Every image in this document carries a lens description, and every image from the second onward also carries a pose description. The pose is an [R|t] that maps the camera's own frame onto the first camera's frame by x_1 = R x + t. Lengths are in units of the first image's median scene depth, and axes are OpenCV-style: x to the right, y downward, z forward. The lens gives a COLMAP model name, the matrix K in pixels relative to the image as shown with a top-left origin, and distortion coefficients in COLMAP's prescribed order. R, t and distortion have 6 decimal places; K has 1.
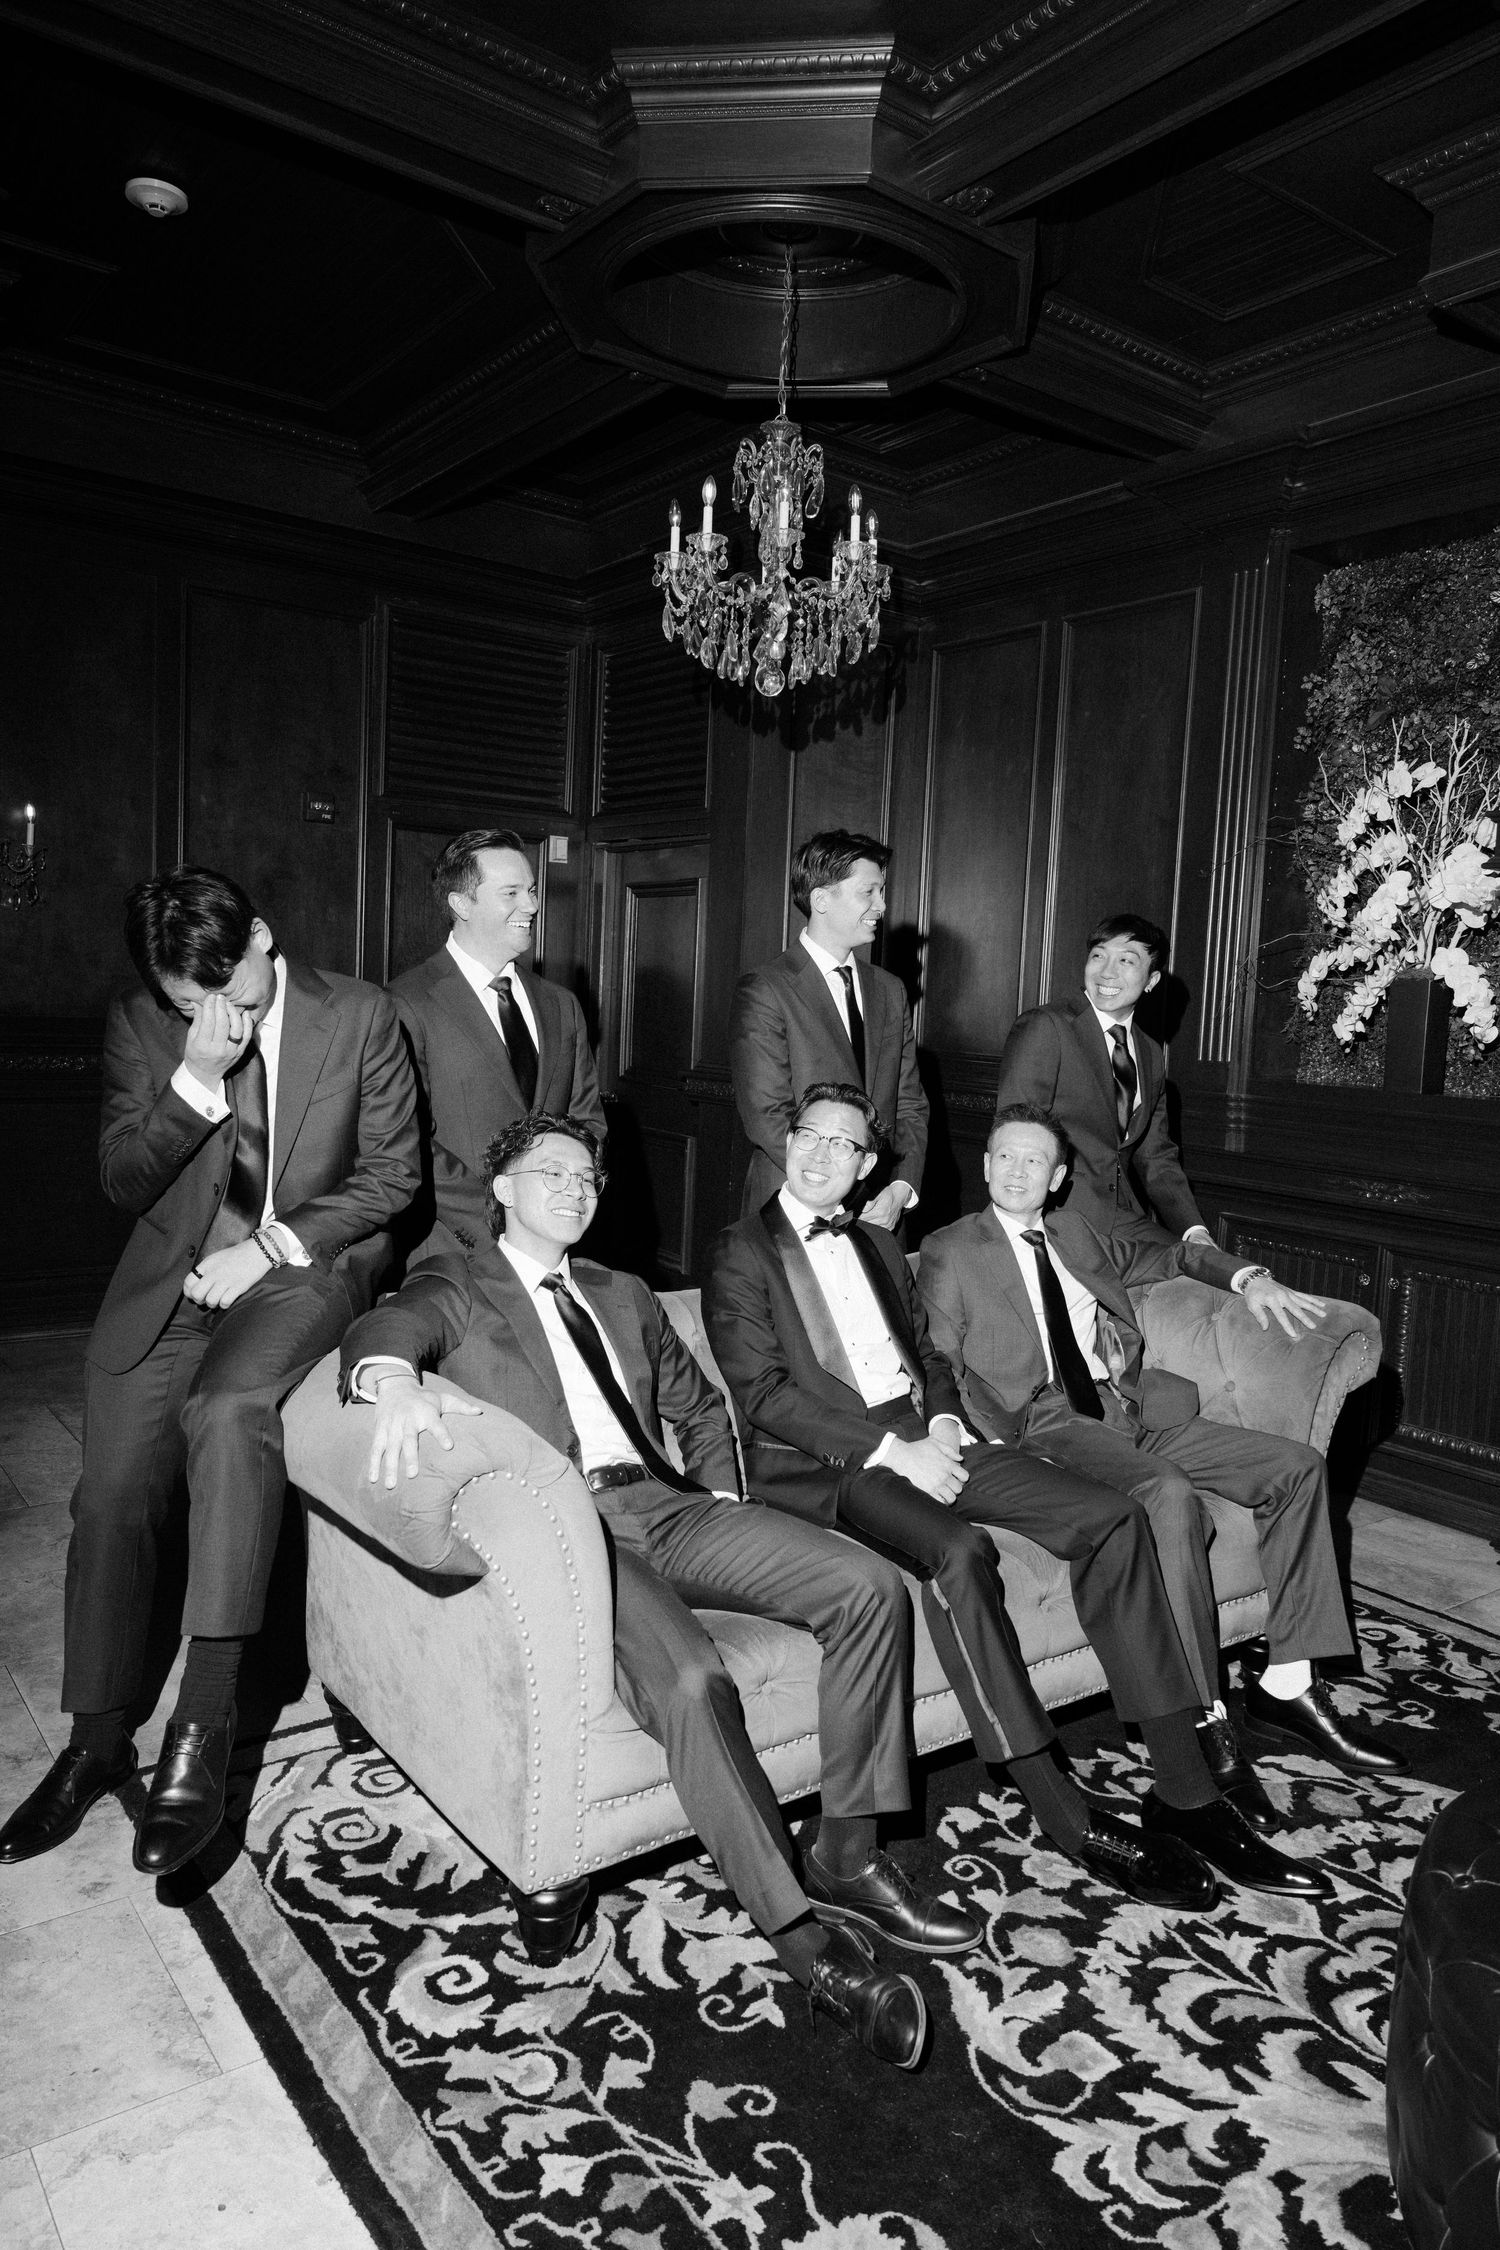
lens RADIAL K [[1523.6, 0, 744.6], [0, 1523.6, 1118.1], [0, 0, 1]] dist [-0.006745, -0.001829]
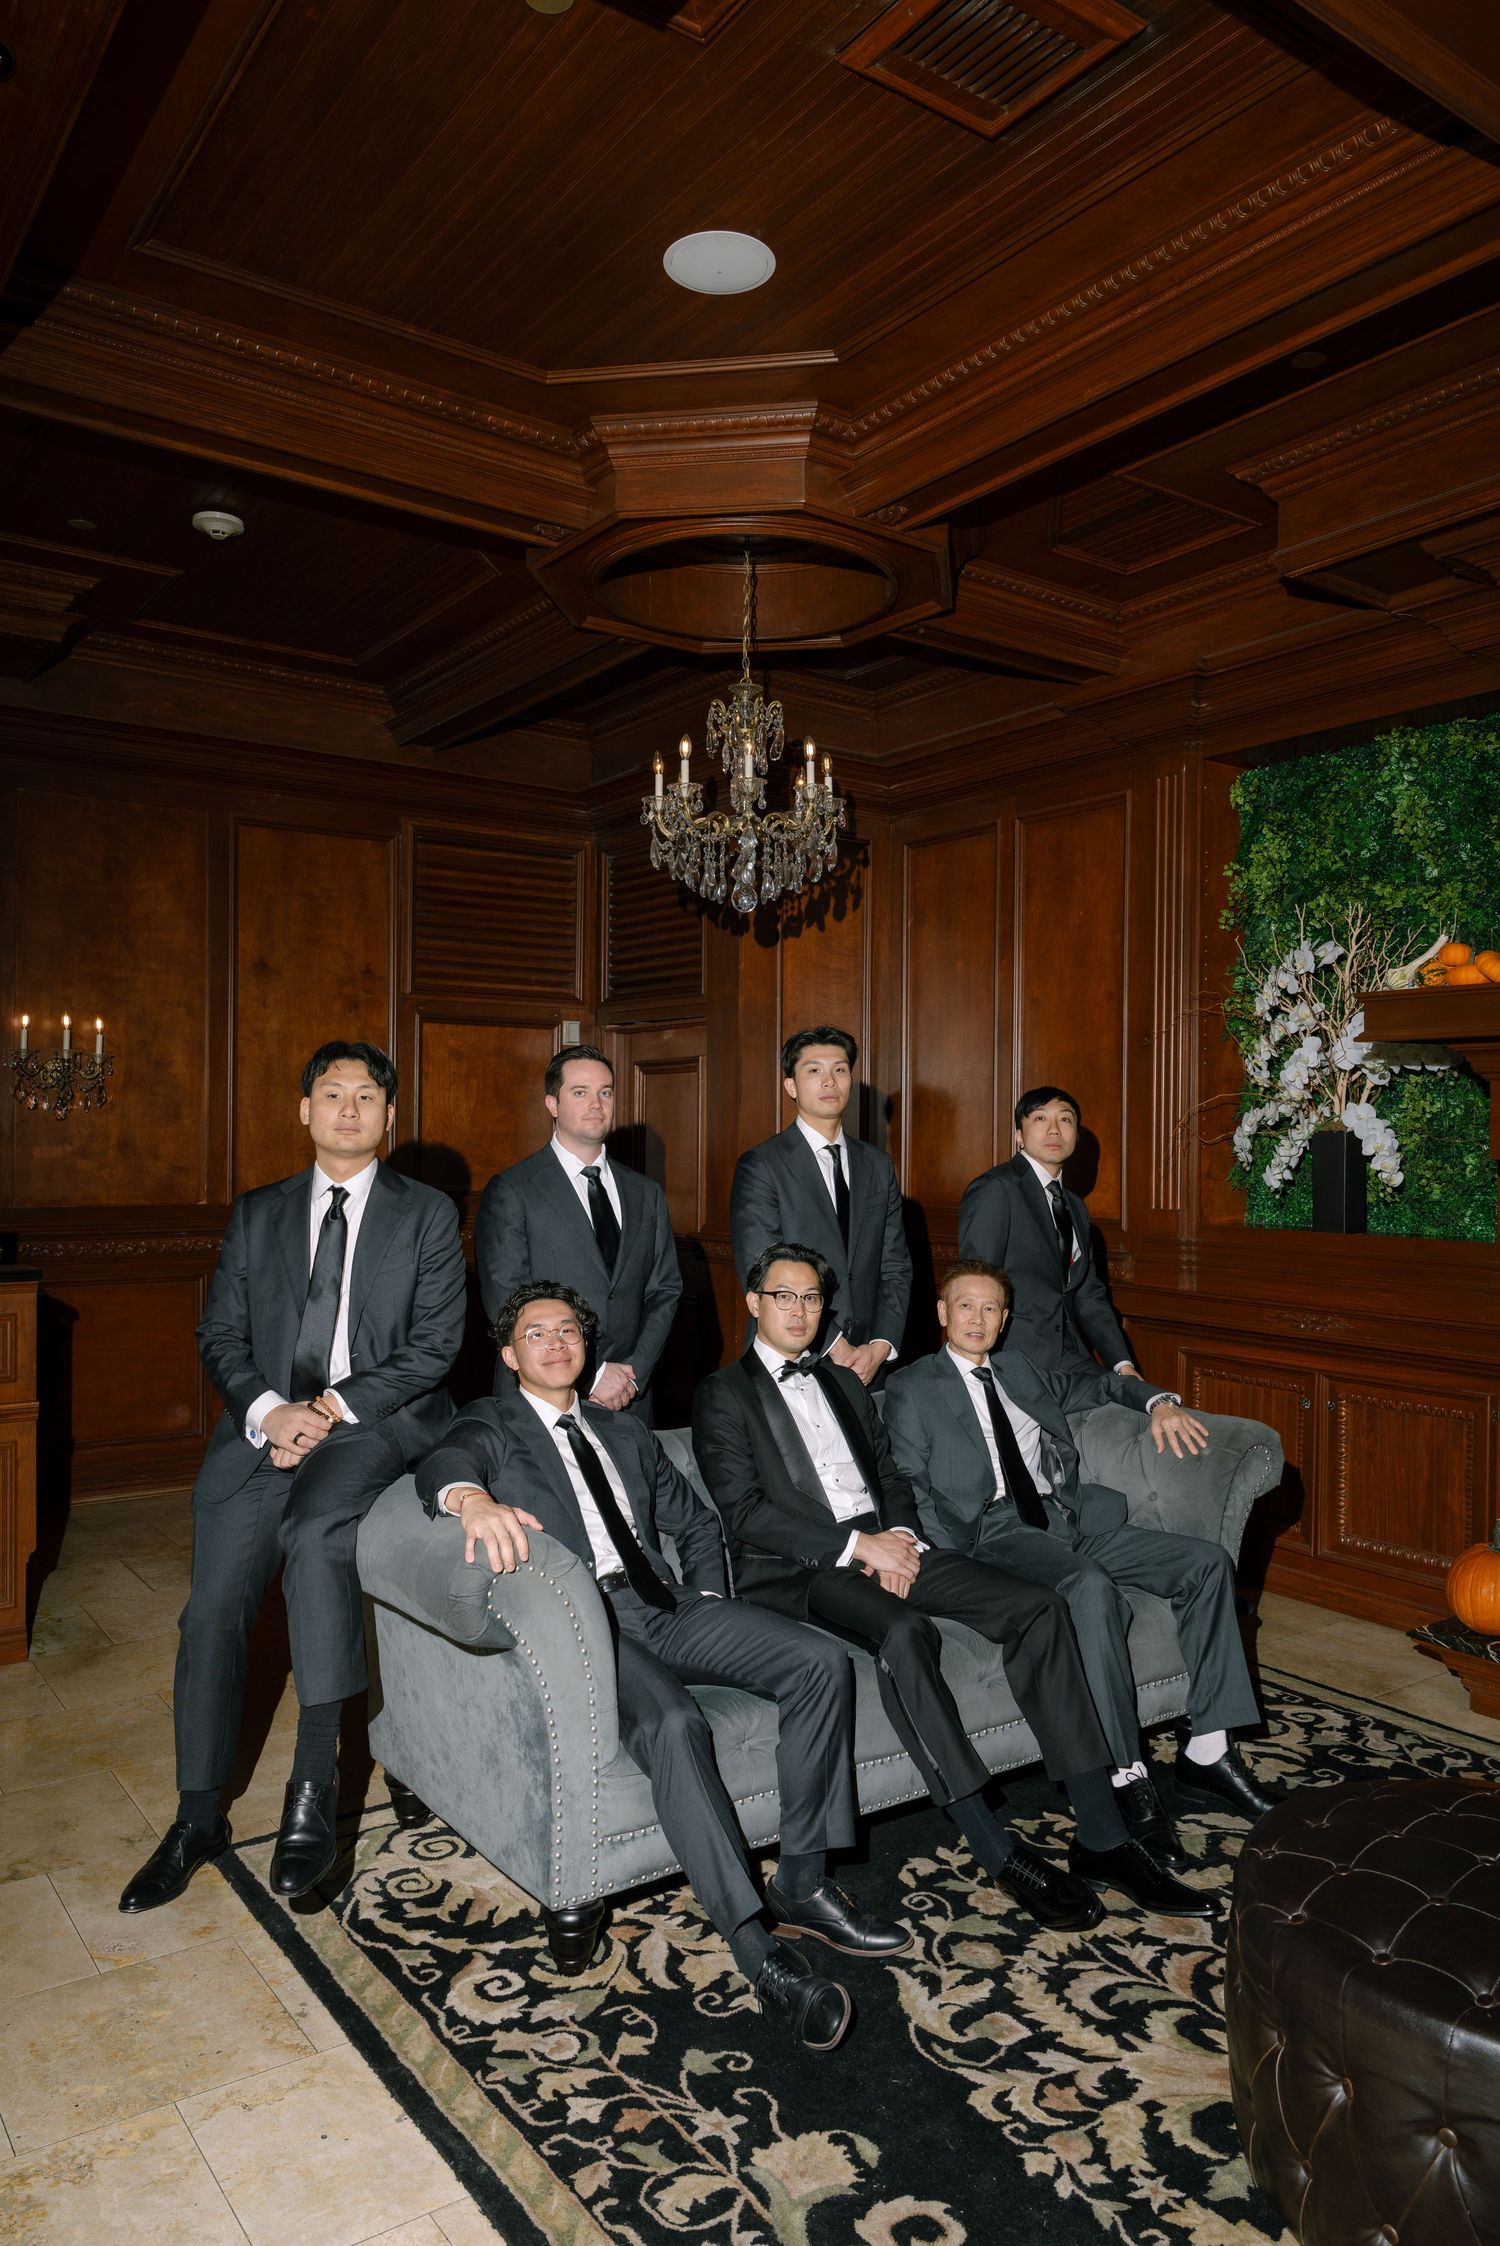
lens RADIAL K [[1566.5, 0, 751.9], [0, 1566.5, 1132.4], [0, 0, 1]] dist [-0.014373, 0.002379]
pose [[0.999224, -0.037029, -0.013457, 0.040896], [0.035717, 0.995544, -0.087277, -0.007244], [0.016629, 0.086729, 0.996093, -0.224370]]
